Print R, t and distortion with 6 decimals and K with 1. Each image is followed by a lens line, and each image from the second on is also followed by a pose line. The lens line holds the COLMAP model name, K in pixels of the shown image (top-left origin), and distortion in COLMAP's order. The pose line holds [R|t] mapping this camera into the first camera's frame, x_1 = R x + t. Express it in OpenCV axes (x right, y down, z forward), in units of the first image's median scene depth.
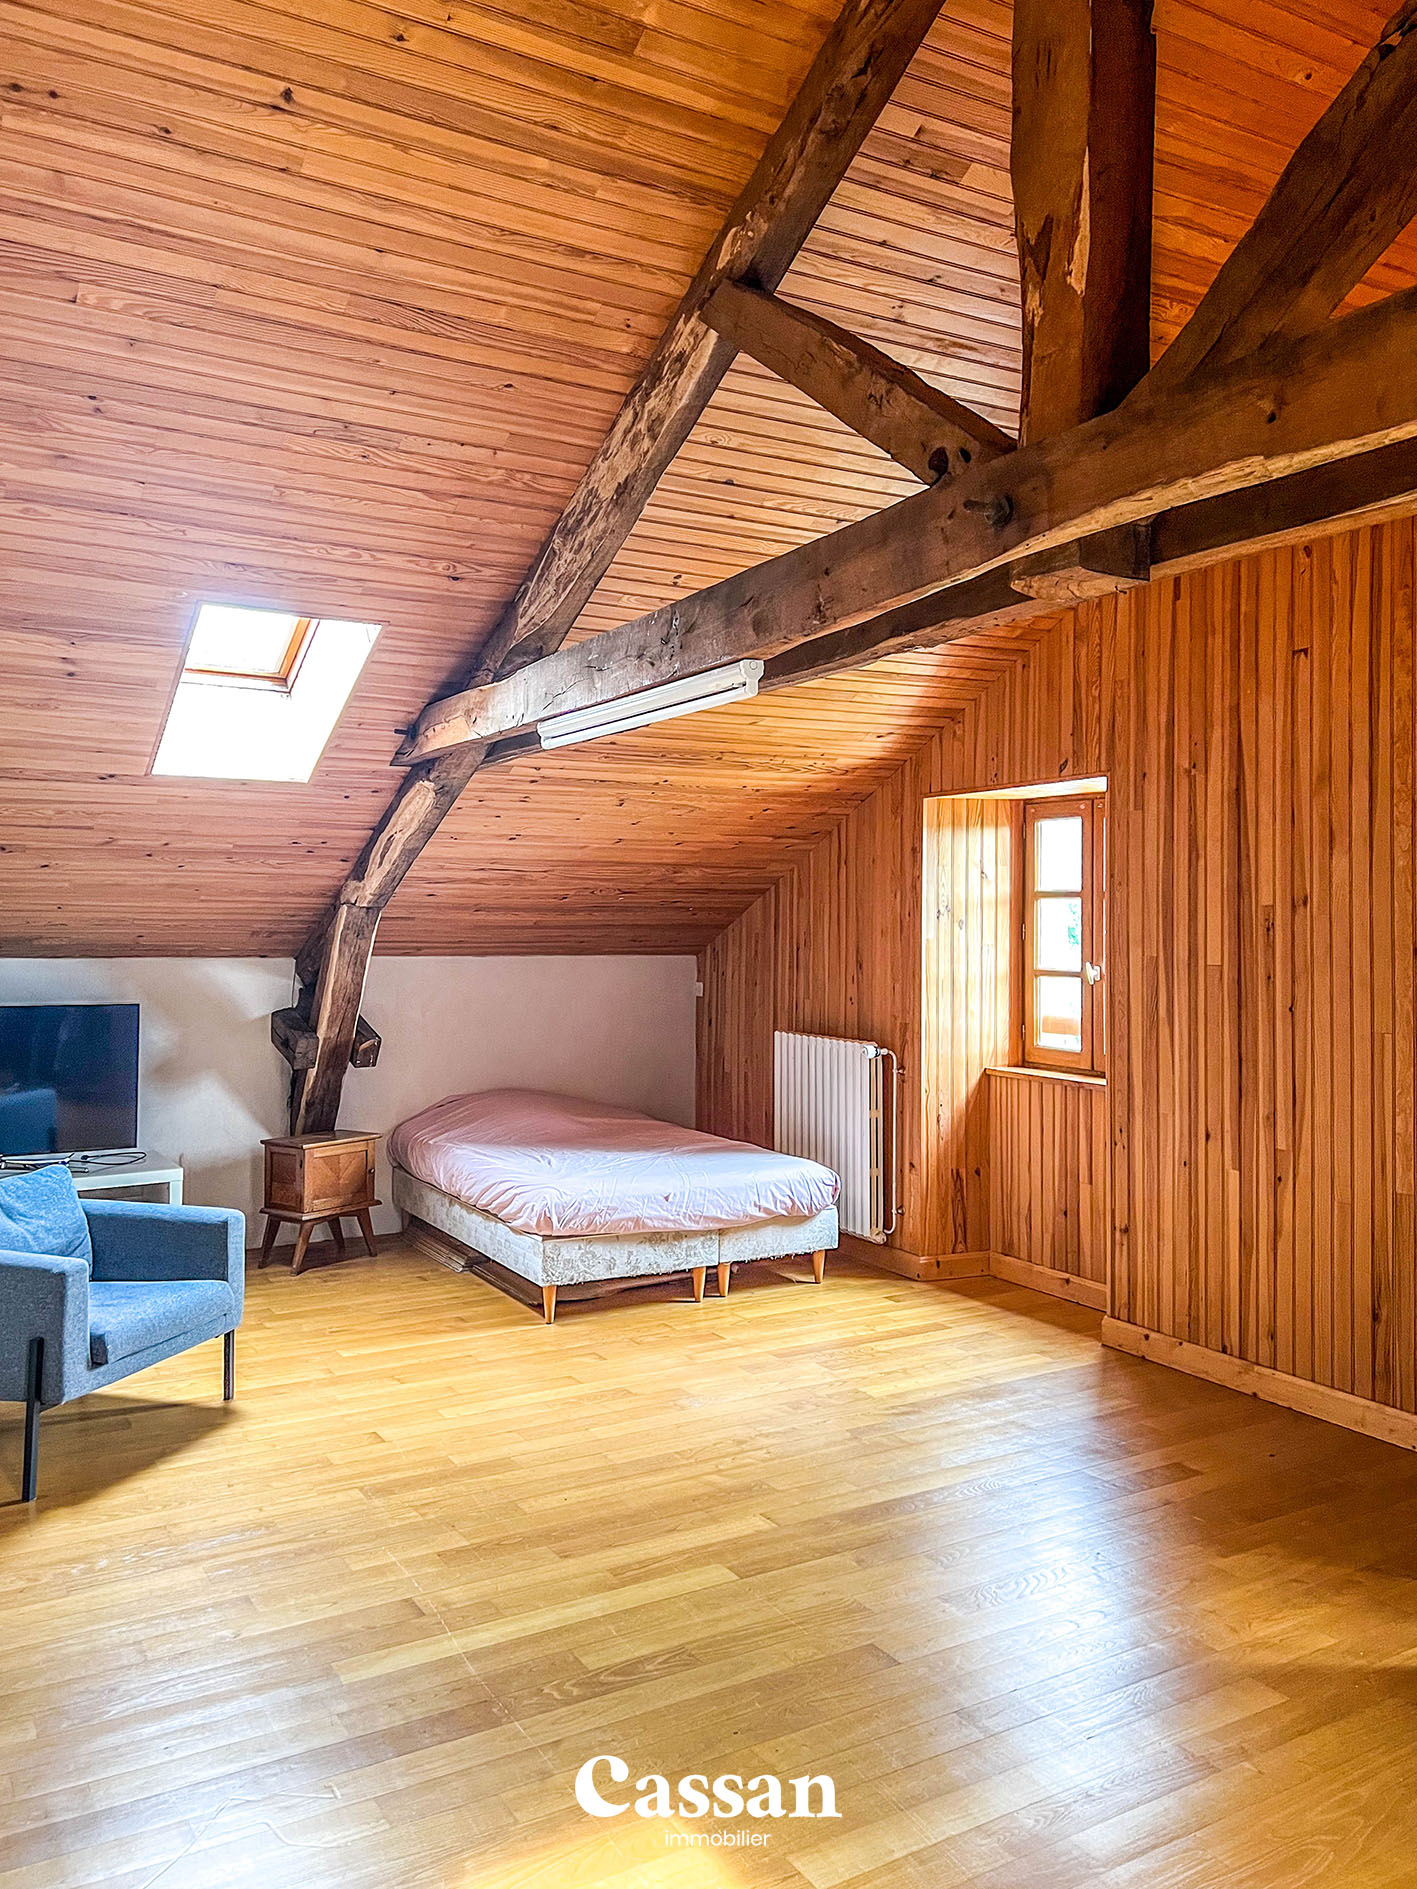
lens RADIAL K [[1599.0, 0, 708.5], [0, 1599.0, 944.5], [0, 0, 1]] dist [0.089000, 0.000484]
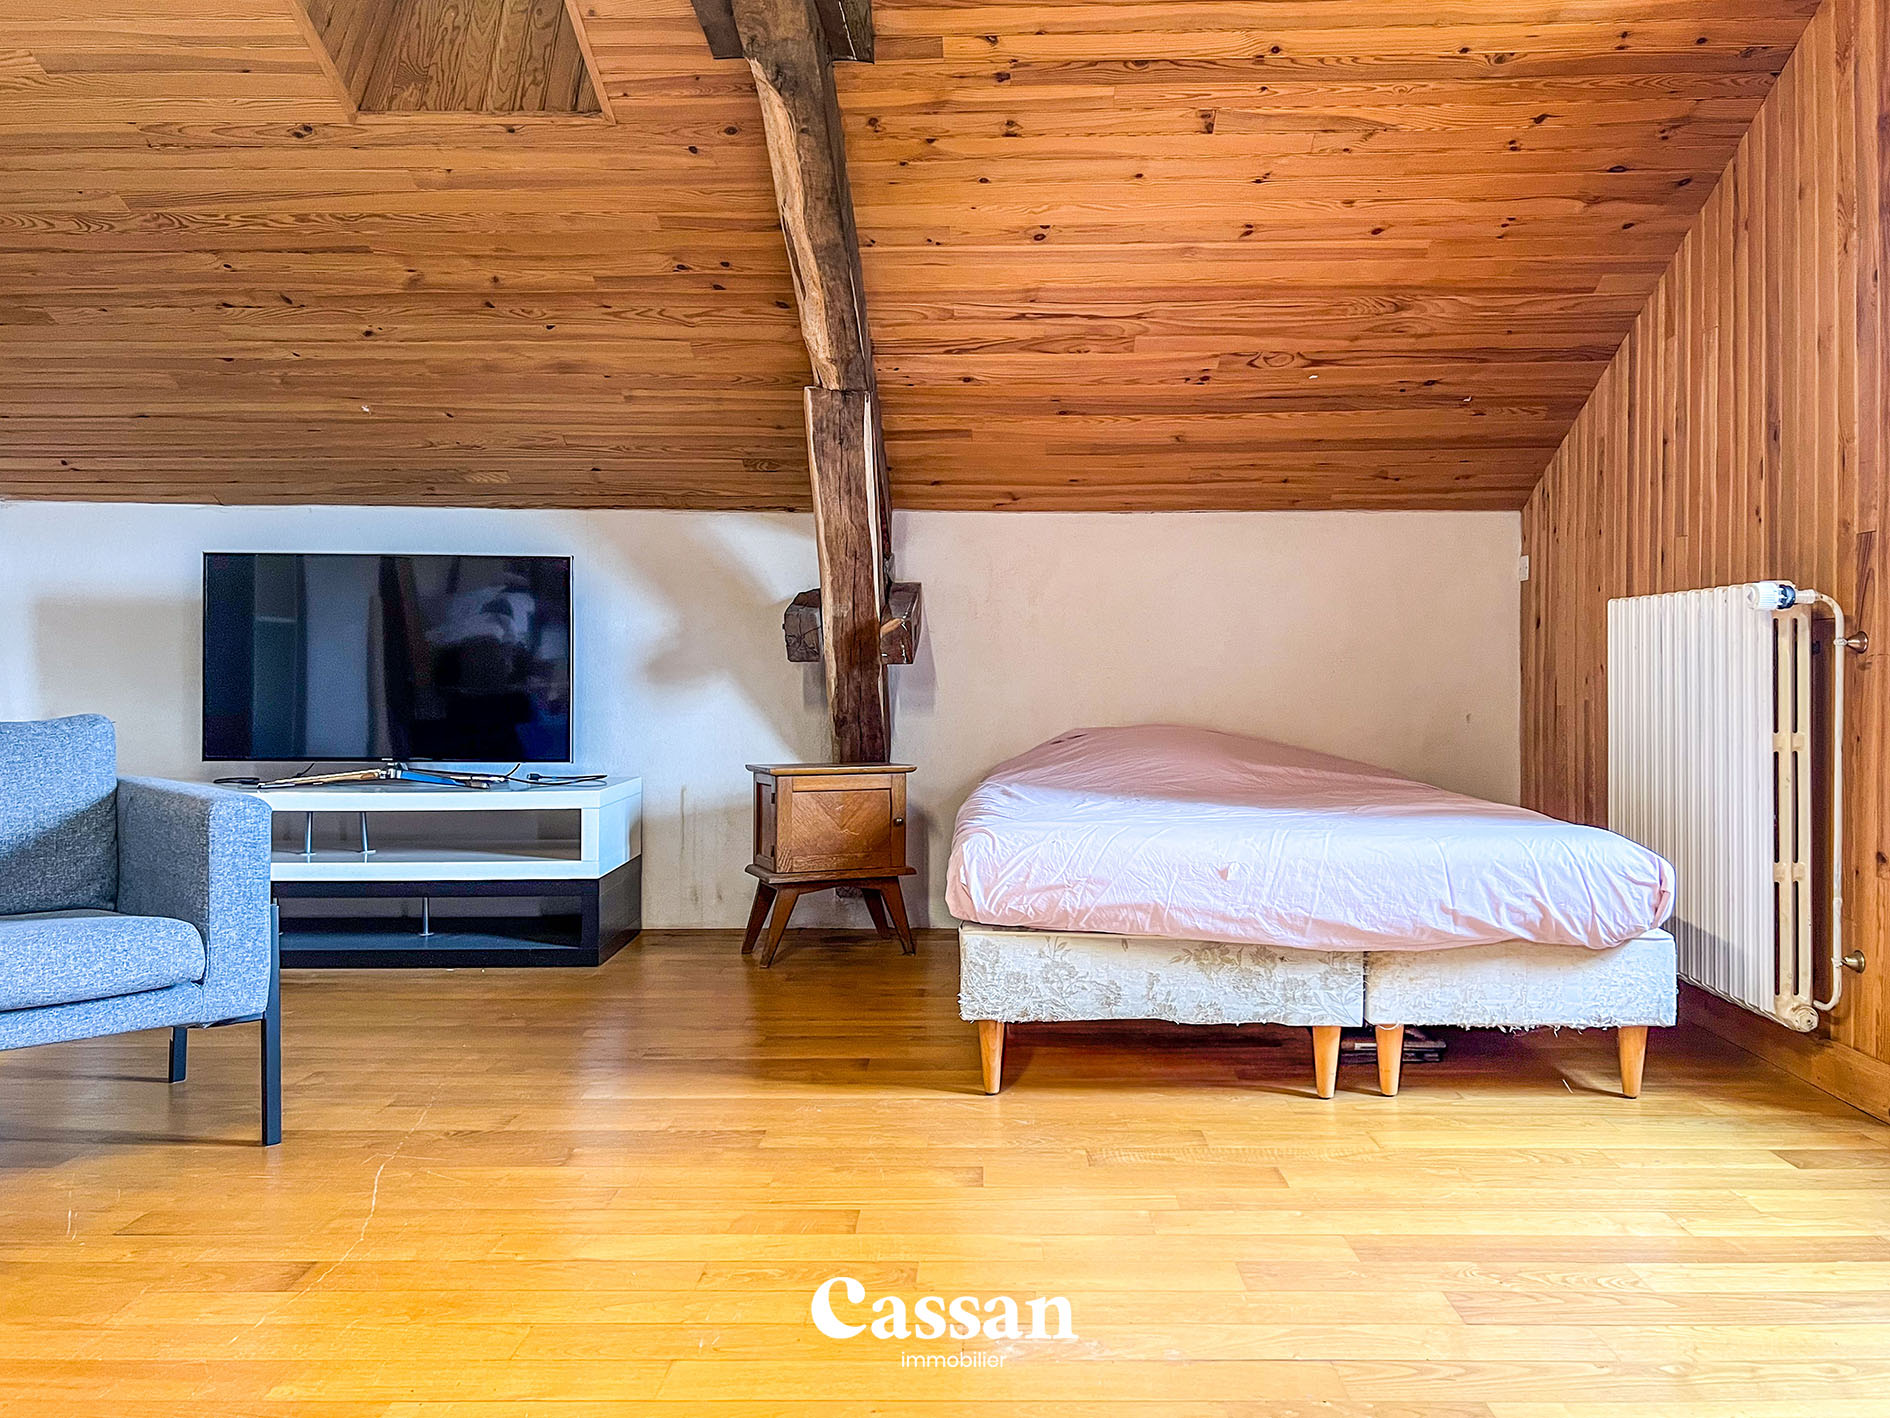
lens RADIAL K [[1488.3, 0, 945.0], [0, 1488.3, 709.0], [0, 0, 1]] dist [0.028949, -0.002983]
pose [[0.843306, 0.004398, -0.537415, 0.133321], [-0.007672, 0.999963, -0.003856, 0.102139], [0.537378, 0.007375, 0.843309, 0.528206]]
